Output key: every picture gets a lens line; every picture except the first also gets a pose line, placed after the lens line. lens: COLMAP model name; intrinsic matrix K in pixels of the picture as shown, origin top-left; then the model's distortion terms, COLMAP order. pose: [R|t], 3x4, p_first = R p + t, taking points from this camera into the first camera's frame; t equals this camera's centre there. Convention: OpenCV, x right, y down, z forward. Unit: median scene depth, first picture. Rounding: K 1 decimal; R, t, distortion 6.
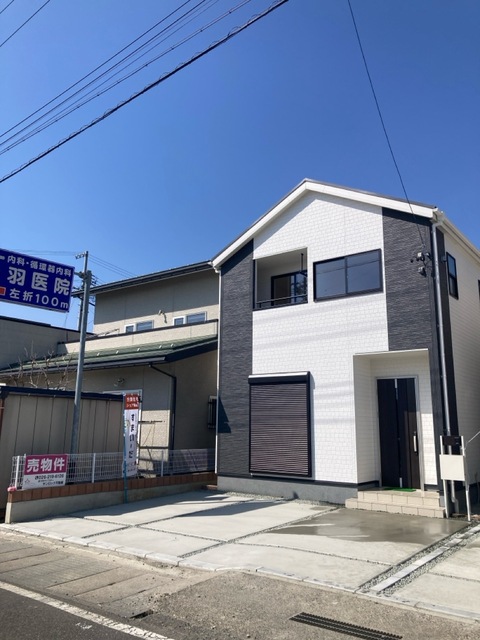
lens RADIAL K [[517.9, 0, 240.5], [0, 517.9, 317.7], [0, 0, 1]] dist [0.030275, -0.029446]
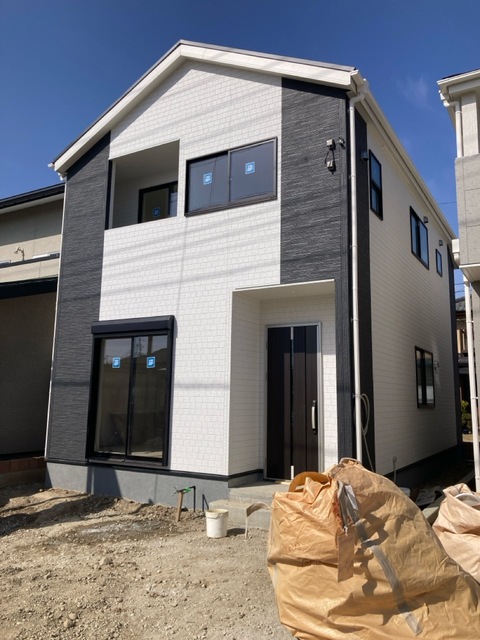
lens RADIAL K [[517.9, 0, 240.7], [0, 517.9, 314.8], [0, 0, 1]] dist [0.030275, -0.029446]
pose [[0.992175, 0.025127, 0.122304, 0.141527], [-0.031333, 0.998303, 0.049084, 0.068272], [-0.120863, -0.052532, 0.991278, 0.307550]]
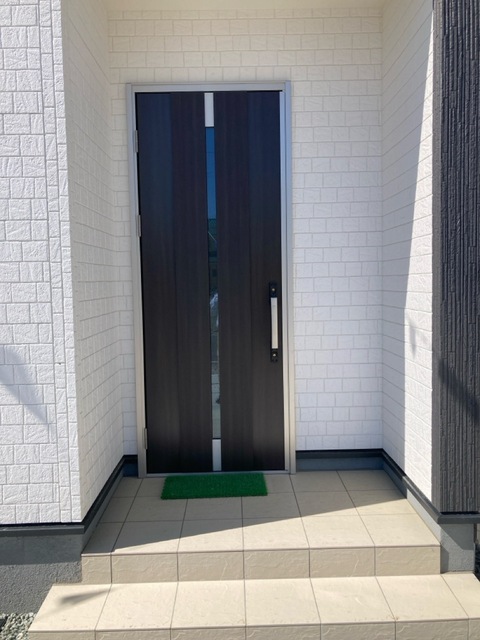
lens RADIAL K [[517.9, 0, 243.1], [0, 517.9, 317.2], [0, 0, 1]] dist [0.030275, -0.029446]
pose [[0.775442, -0.071308, 0.627379, 0.135230], [-0.104406, 0.965445, 0.238778, 0.163033], [-0.622727, -0.250661, 0.741202, 0.758248]]
